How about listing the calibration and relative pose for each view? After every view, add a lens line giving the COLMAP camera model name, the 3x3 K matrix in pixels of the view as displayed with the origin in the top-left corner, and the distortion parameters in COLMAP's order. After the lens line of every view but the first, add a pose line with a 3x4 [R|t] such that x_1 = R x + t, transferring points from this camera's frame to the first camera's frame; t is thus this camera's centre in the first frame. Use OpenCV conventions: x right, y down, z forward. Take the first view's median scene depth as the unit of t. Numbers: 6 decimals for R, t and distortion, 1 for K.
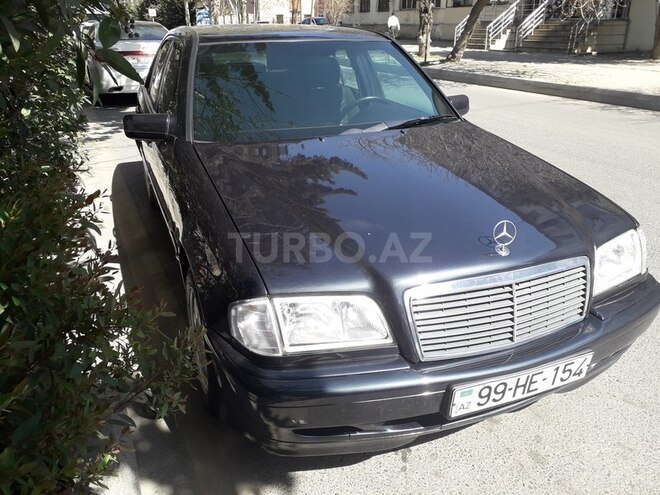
lens RADIAL K [[508.7, 0, 329.6], [0, 508.7, 244.7], [0, 0, 1]] dist [0.025172, -0.028870]
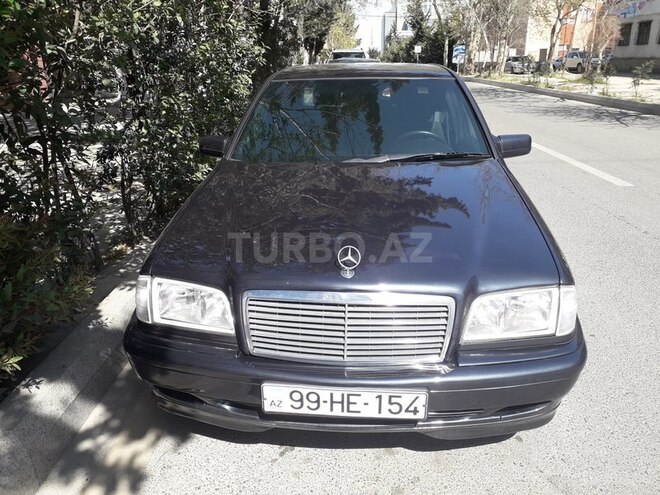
lens RADIAL K [[508.7, 0, 323.6], [0, 508.7, 248.4], [0, 0, 1]] dist [0.025172, -0.028870]
pose [[0.891864, 0.138718, -0.430507, 0.745507], [-0.161620, 0.986709, -0.016884, -0.014174], [0.422443, 0.084637, 0.902429, 0.011244]]
